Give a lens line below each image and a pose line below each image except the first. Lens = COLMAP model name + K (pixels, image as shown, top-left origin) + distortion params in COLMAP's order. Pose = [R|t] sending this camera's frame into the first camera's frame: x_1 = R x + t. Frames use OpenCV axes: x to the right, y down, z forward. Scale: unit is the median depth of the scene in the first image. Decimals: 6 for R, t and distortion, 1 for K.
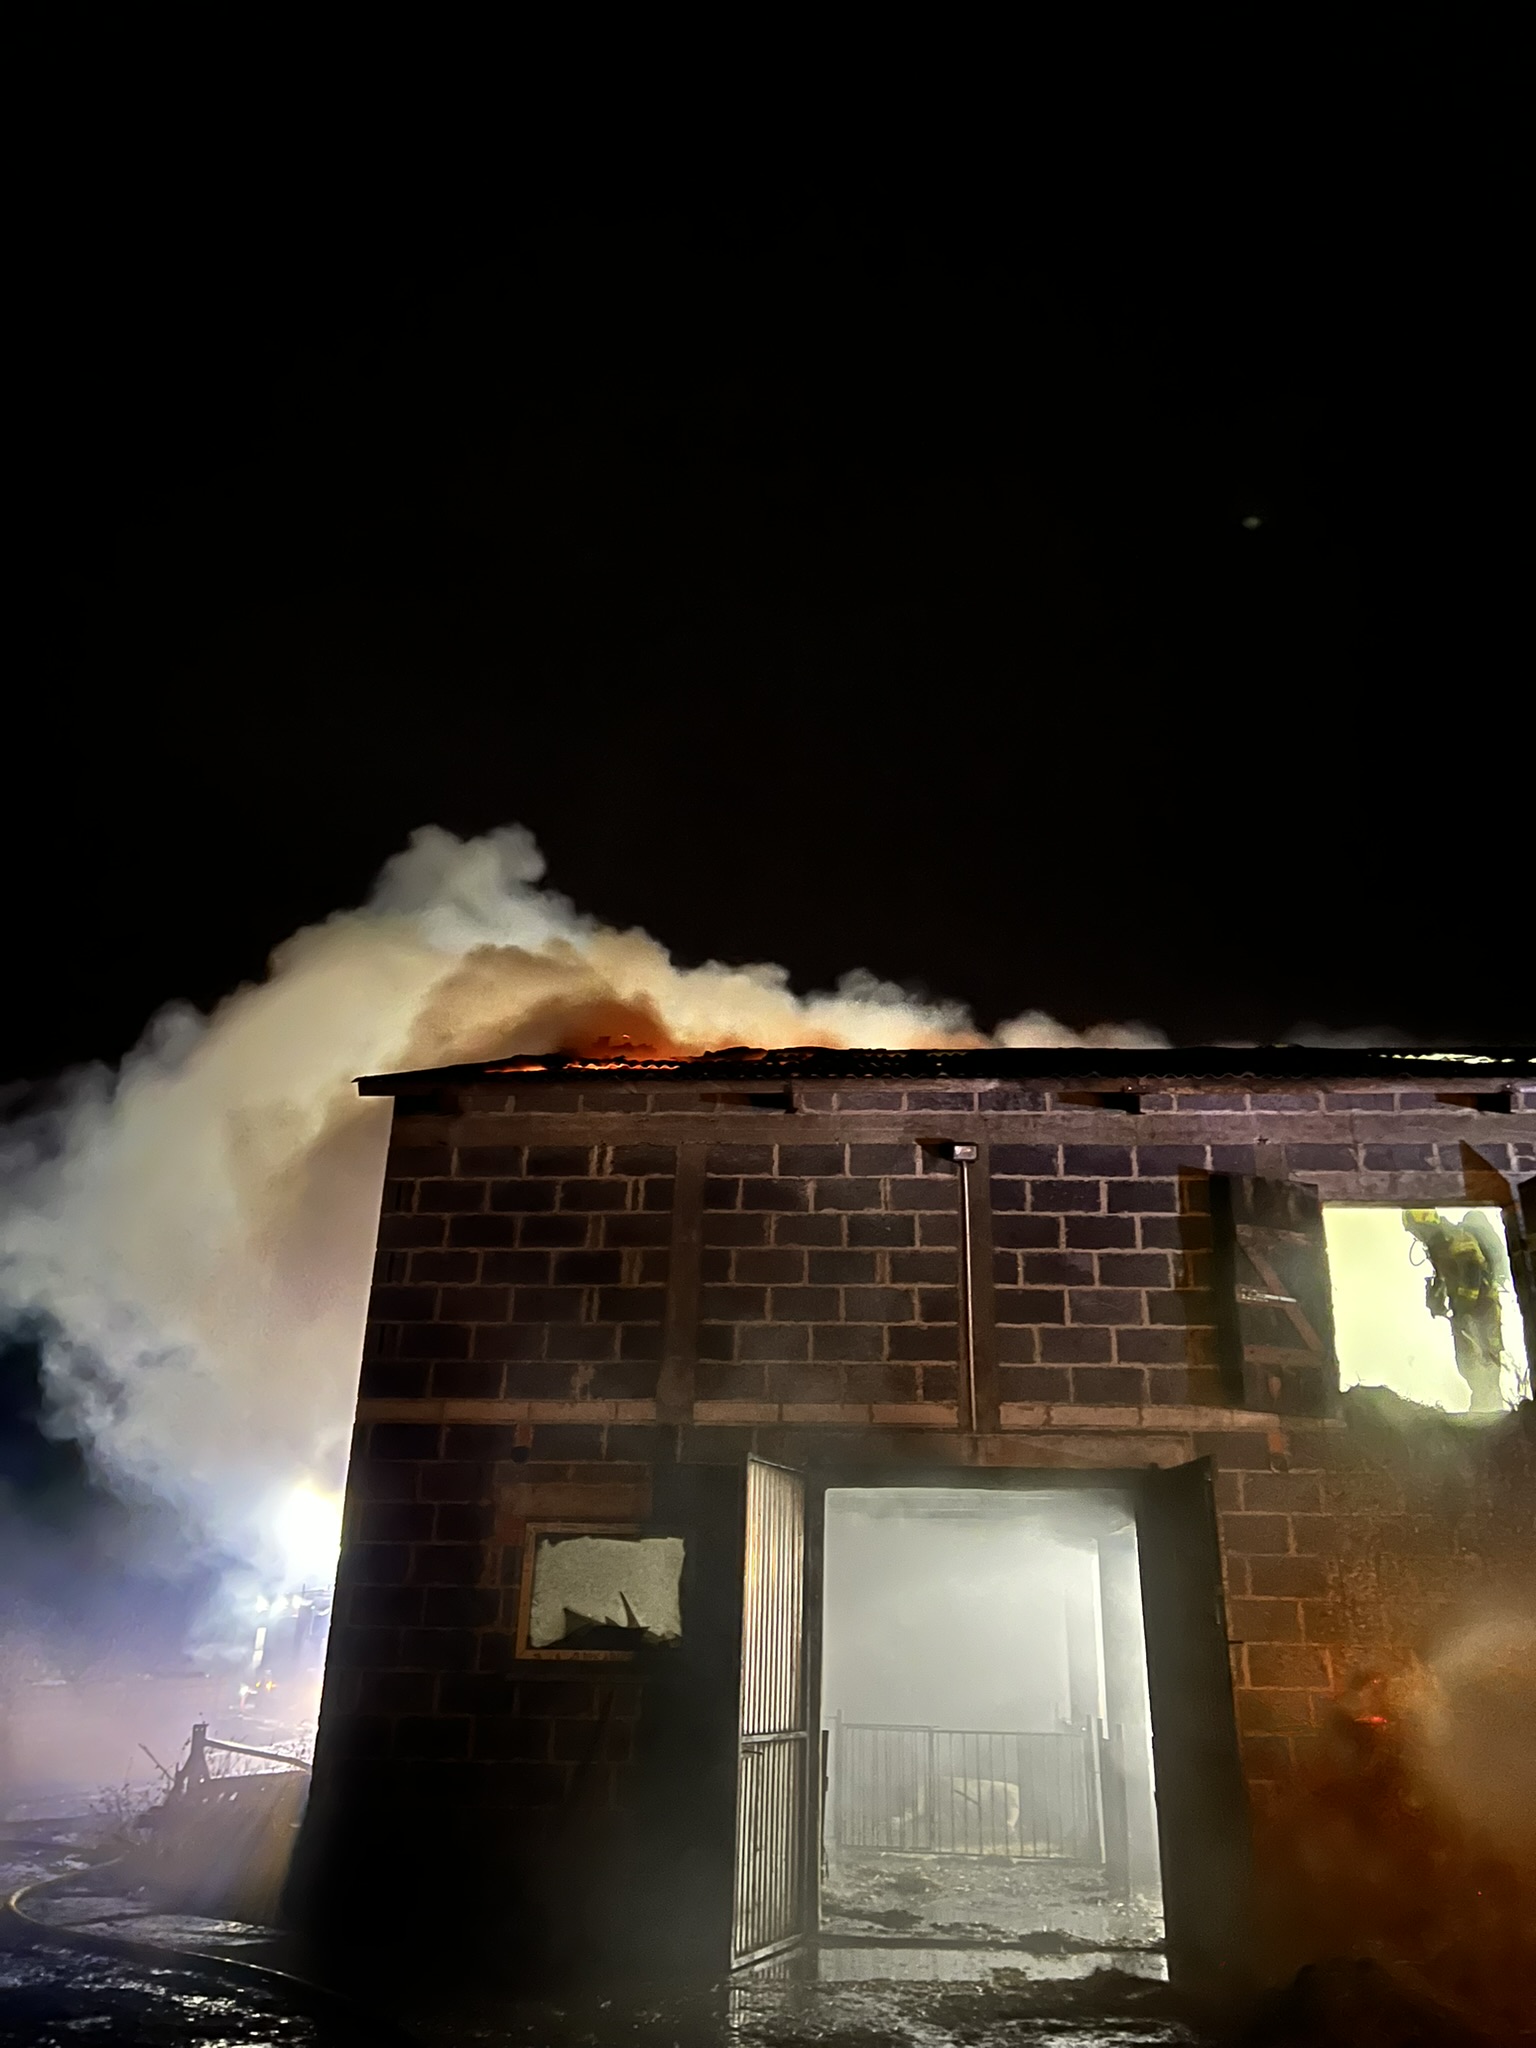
lens RADIAL K [[1531.4, 0, 768.0], [0, 1531.4, 1024.0], [0, 0, 1]] dist [-0.003059, -0.001085]
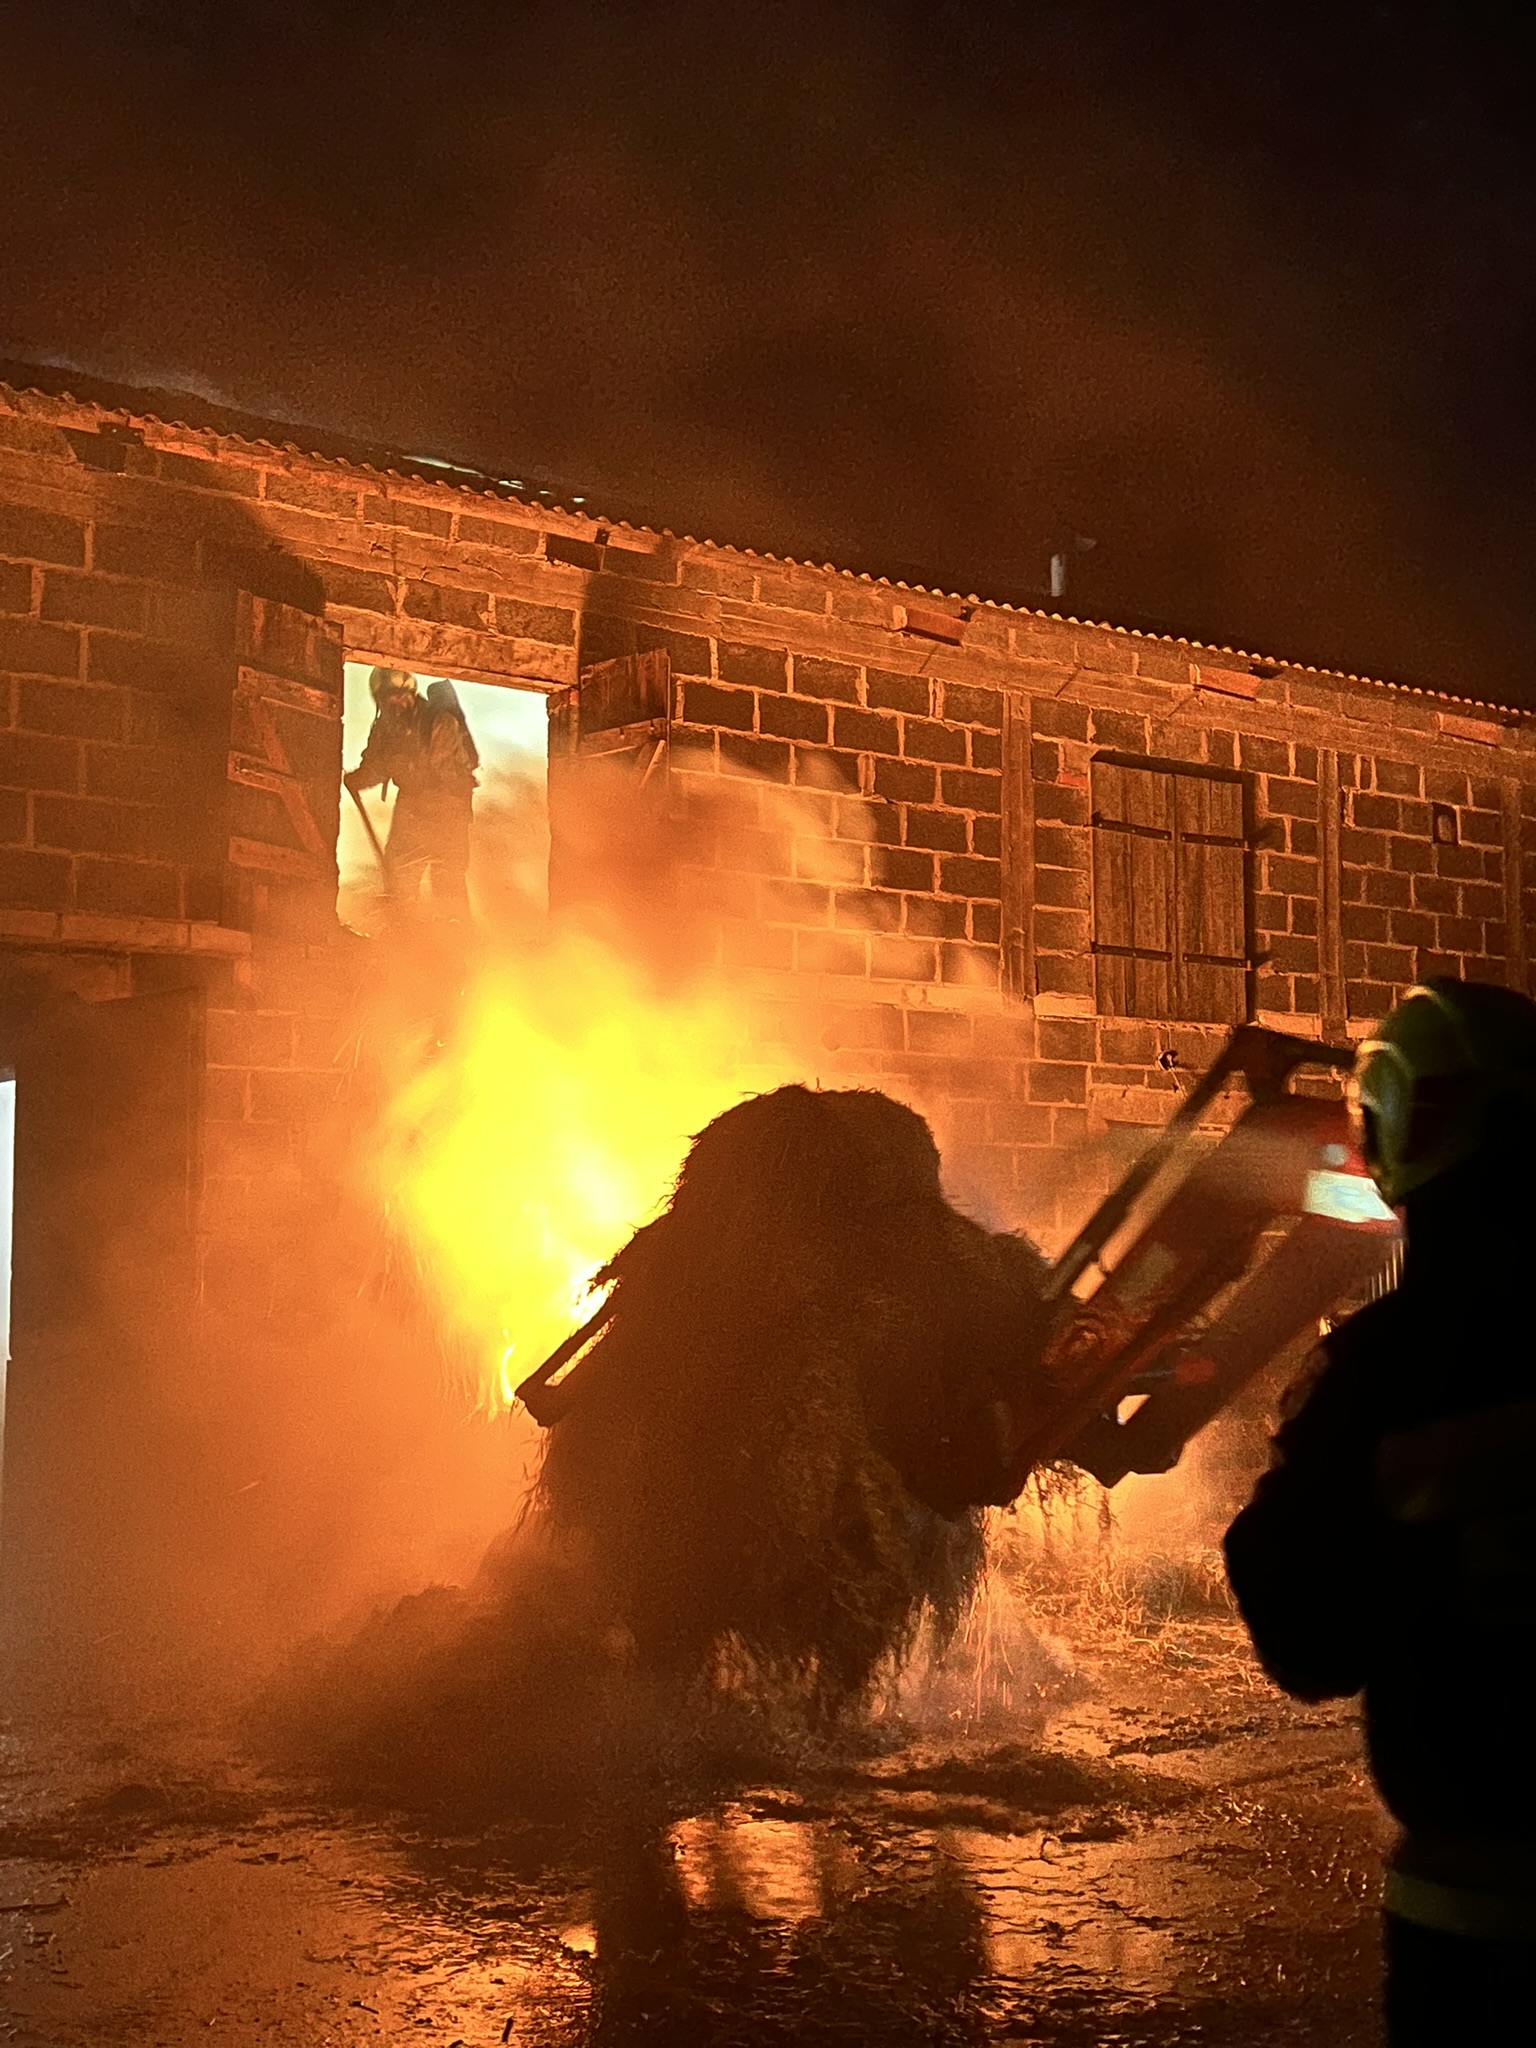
lens RADIAL K [[2404.3, 0, 768.0], [0, 2404.3, 1024.0], [0, 0, 1]] dist [0.065696, -0.005737]
pose [[0.748769, 0.037891, 0.661747, -0.223464], [-0.232458, 0.949966, 0.208633, 0.001821], [-0.620732, -0.310047, 0.720113, 0.021320]]
